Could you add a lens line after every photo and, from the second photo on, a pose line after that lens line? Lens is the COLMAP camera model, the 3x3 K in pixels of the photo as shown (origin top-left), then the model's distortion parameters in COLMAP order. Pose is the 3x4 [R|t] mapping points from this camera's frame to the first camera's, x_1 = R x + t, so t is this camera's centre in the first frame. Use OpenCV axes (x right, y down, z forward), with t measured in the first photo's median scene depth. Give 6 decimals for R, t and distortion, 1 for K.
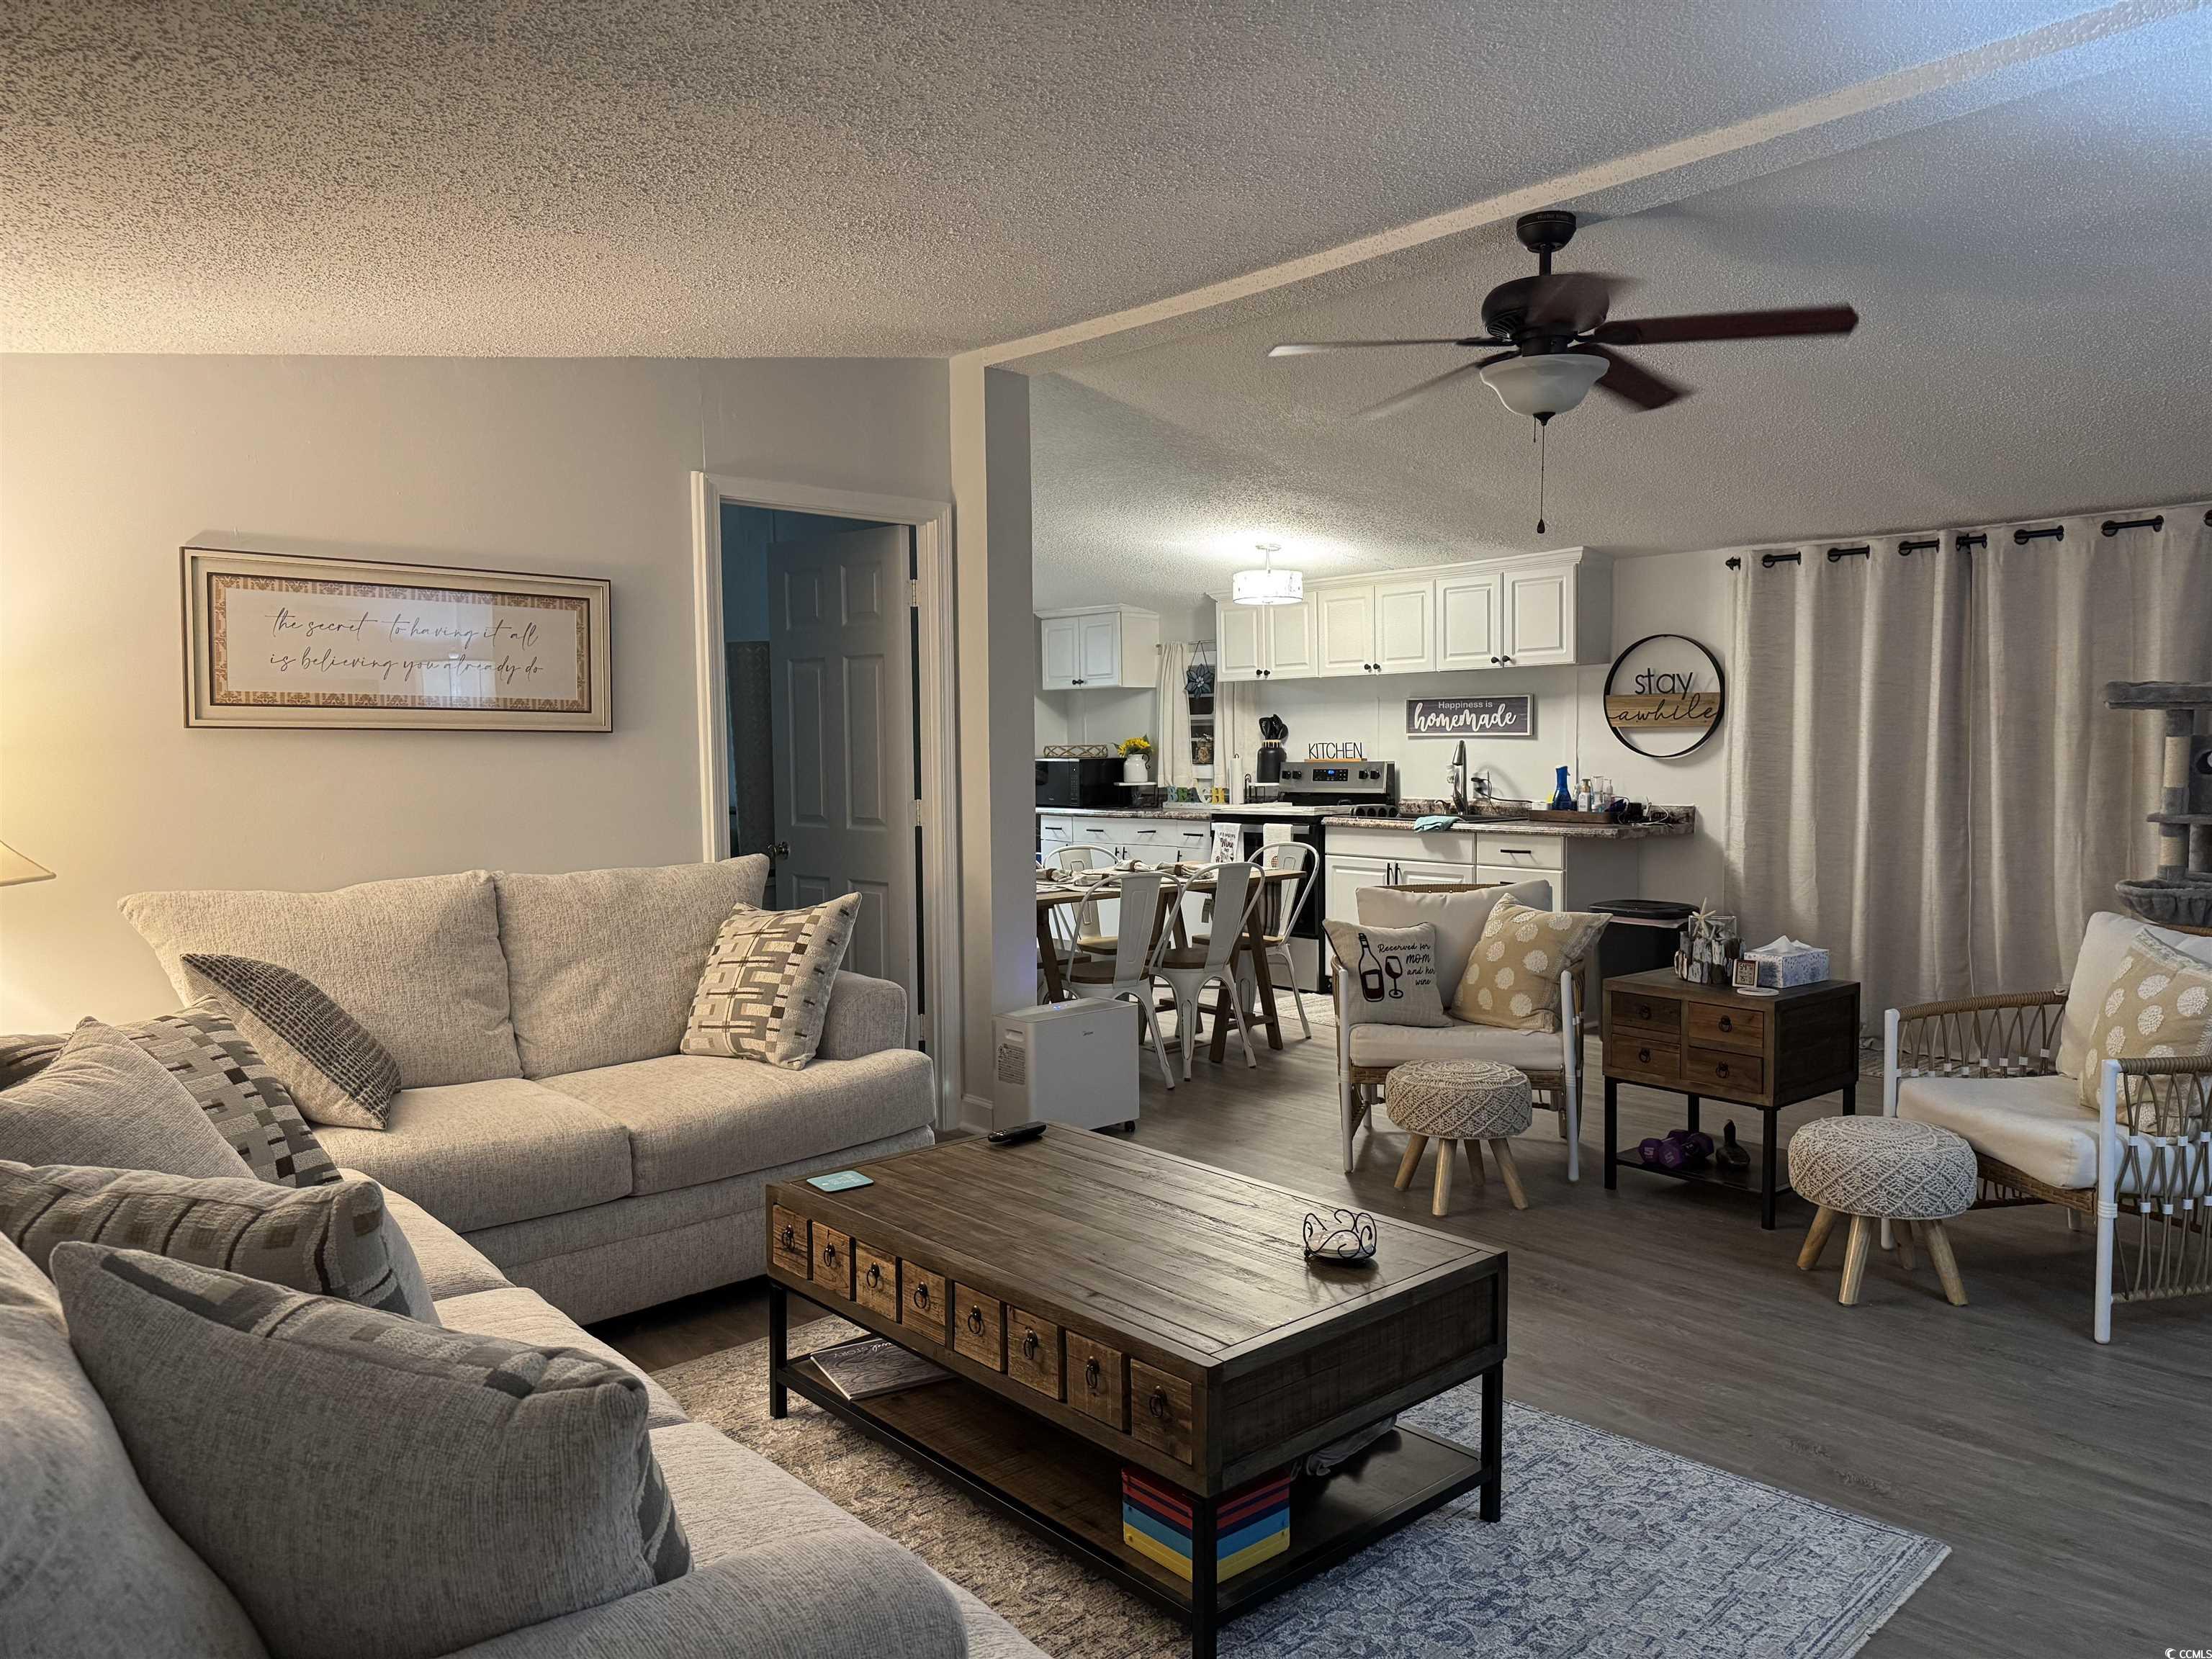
lens RADIAL K [[1563.3, 0, 1135.2], [0, 1563.3, 806.2], [0, 0, 1]] dist [0.069554, -0.087902]
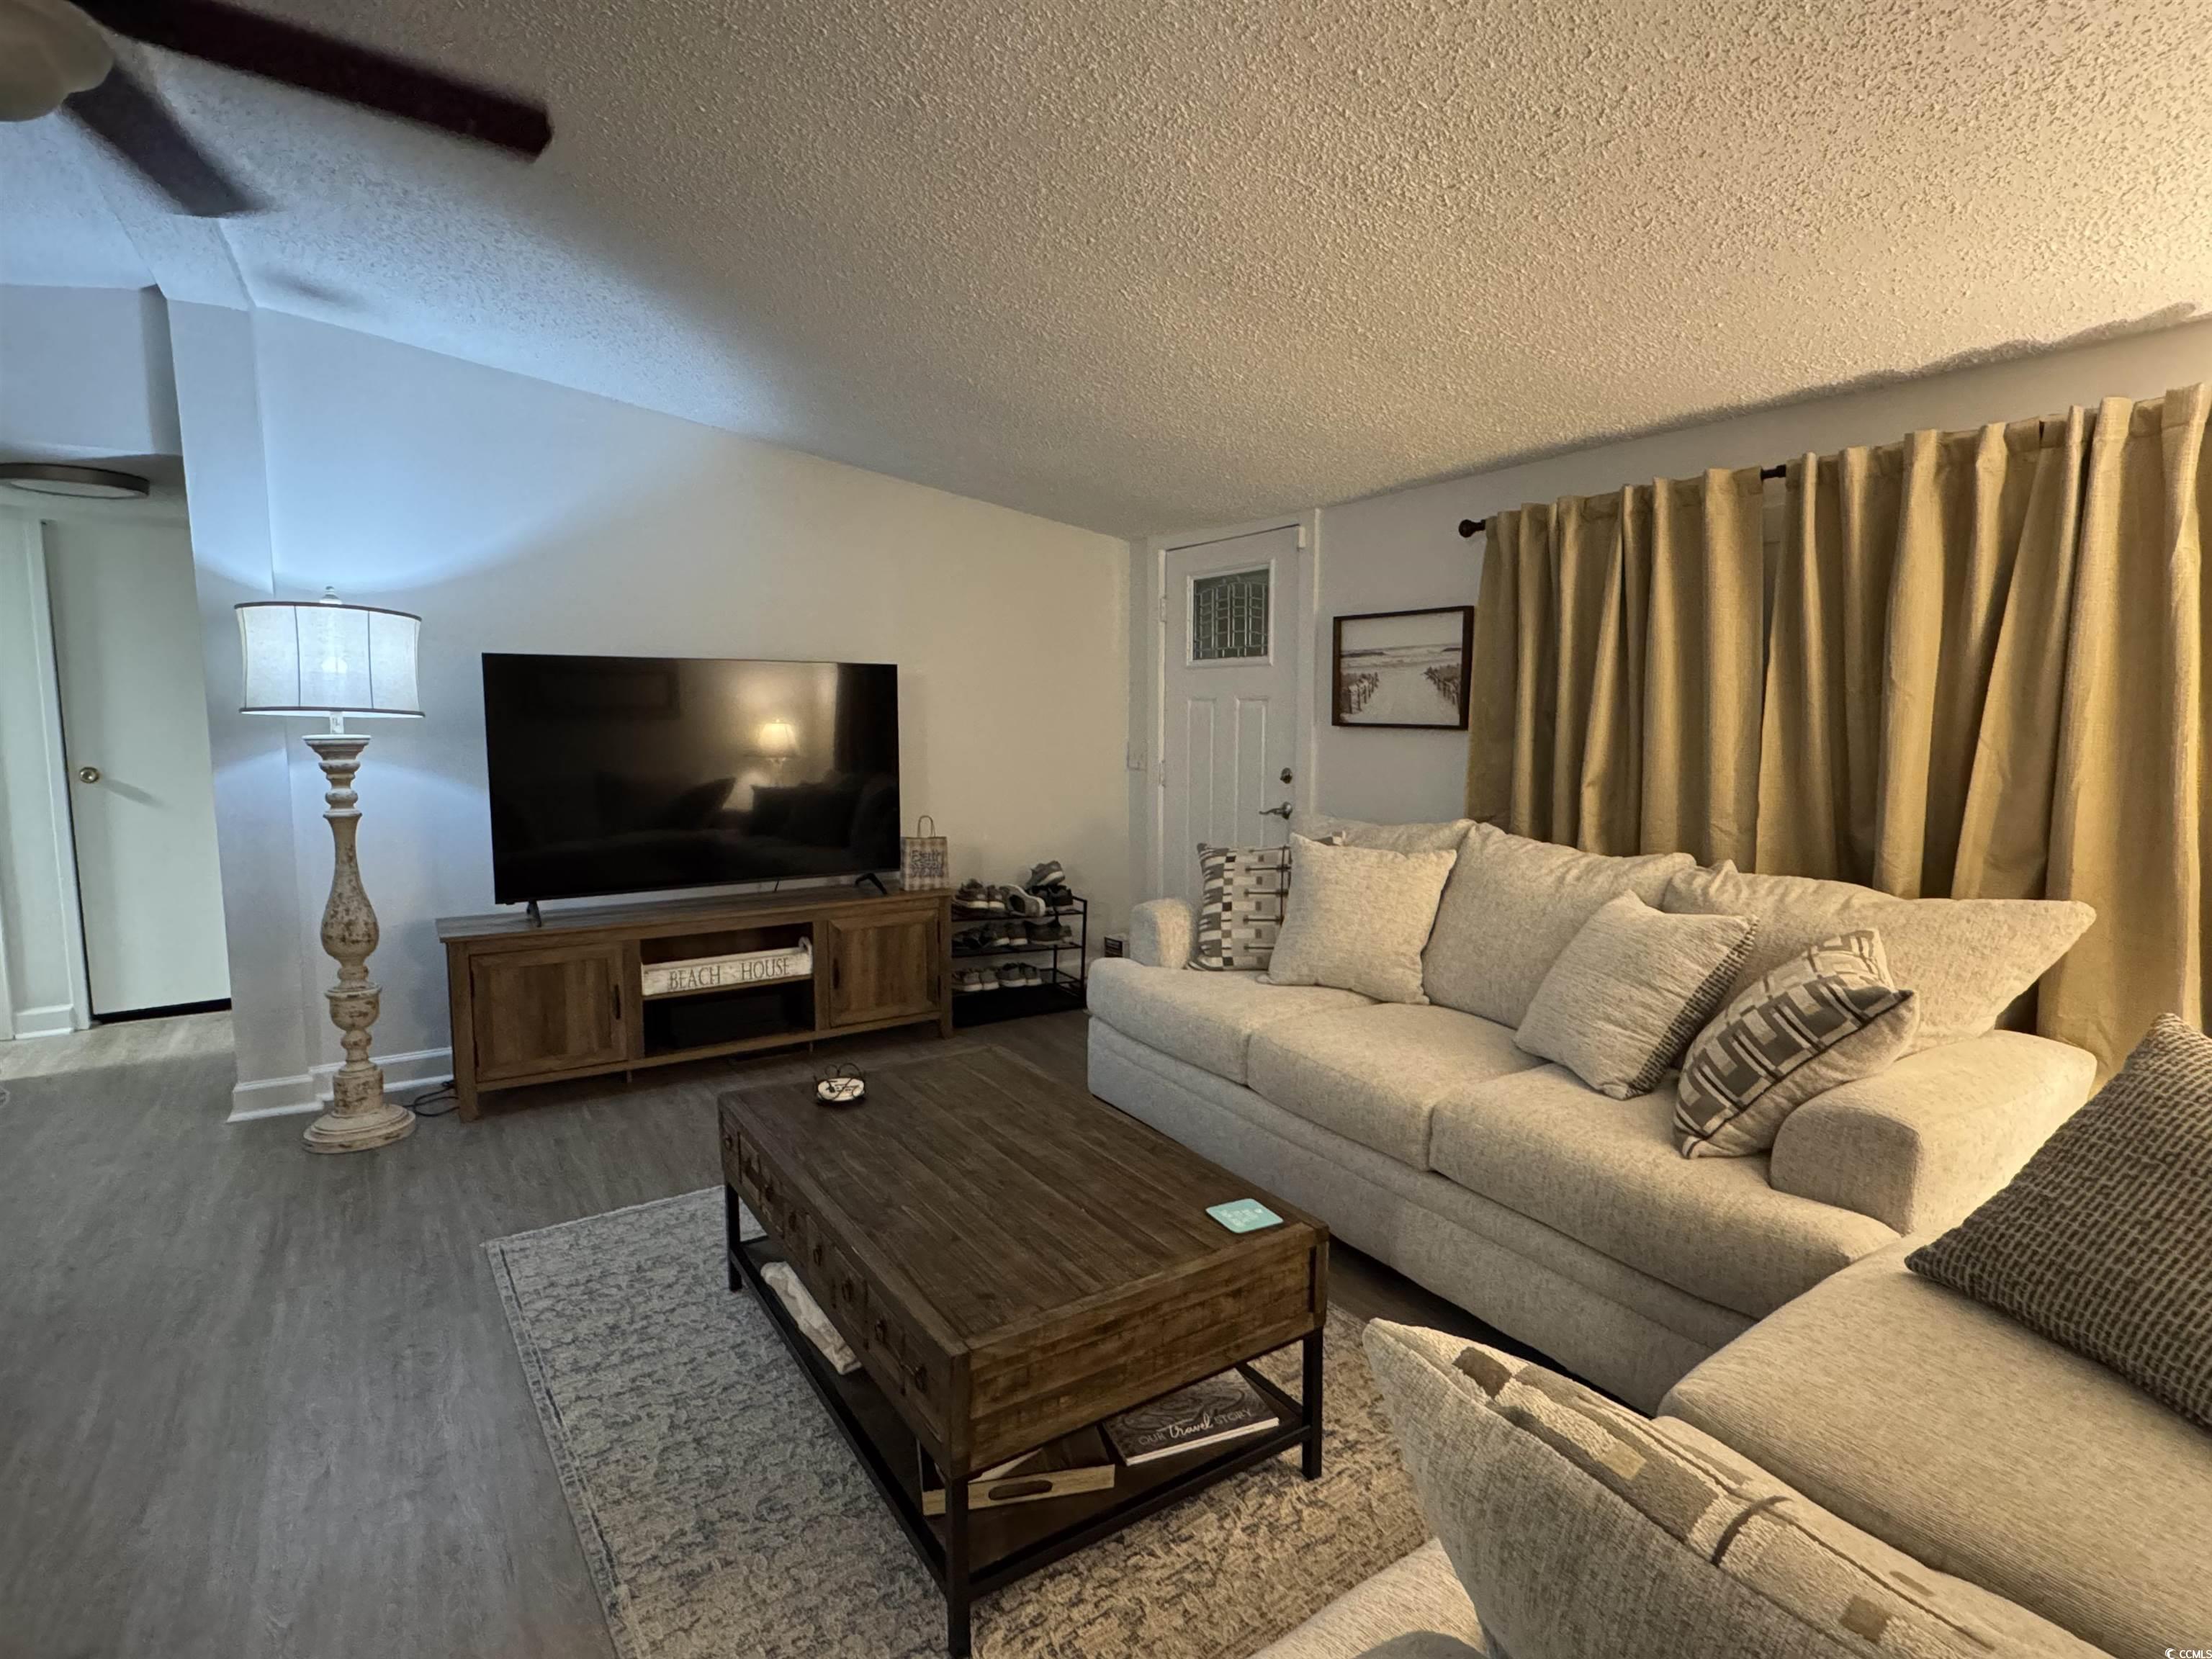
lens RADIAL K [[1104.1, 0, 1104.4], [0, 1104.1, 836.6], [0, 0, 1]] dist [-0.005870, -0.000826]
pose [[-0.988762, -0.016398, 0.148595, -0.153390], [0.007606, 0.987160, 0.159551, -0.057729], [-0.149304, 0.158889, -0.975942, 1.225443]]
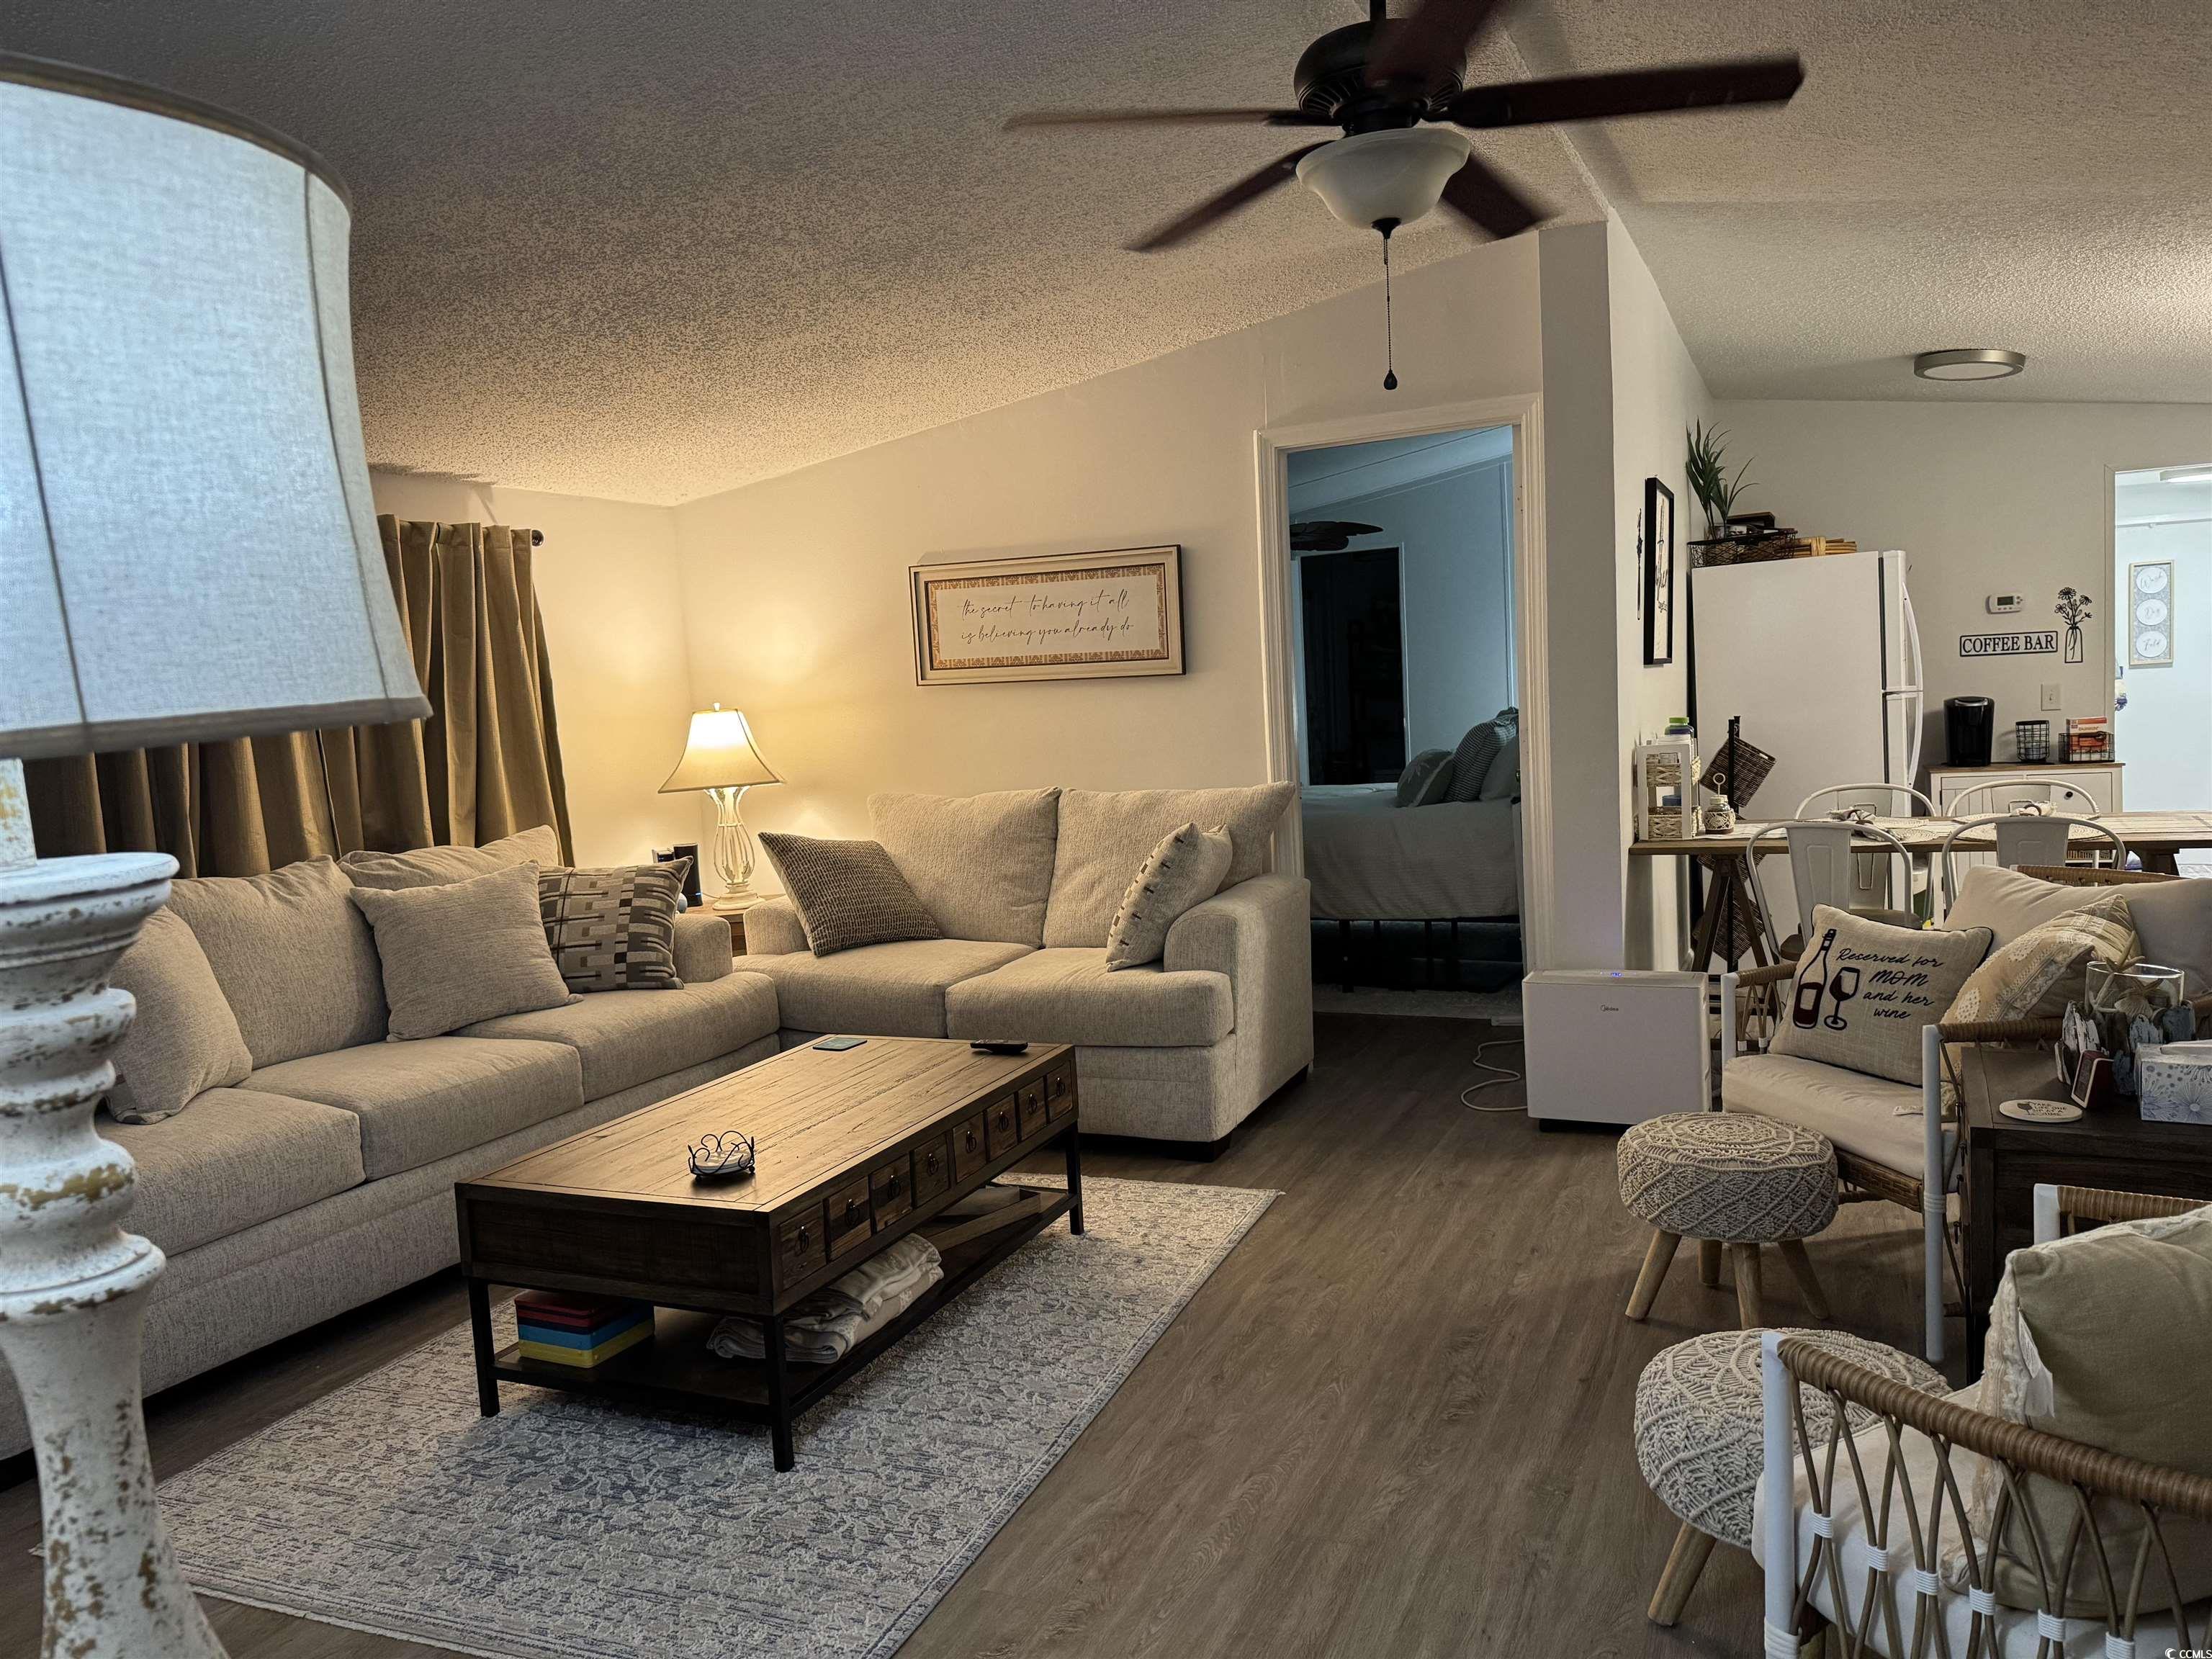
lens RADIAL K [[1563.3, 0, 1108.2], [0, 1563.3, 825.7], [0, 0, 1]] dist [0.069554, -0.087902]
pose [[0.393992, 0.067282, -0.916648, 0.821902], [0.013192, 0.996800, 0.078835, -0.030130], [0.919019, -0.043153, 0.391843, 0.542849]]
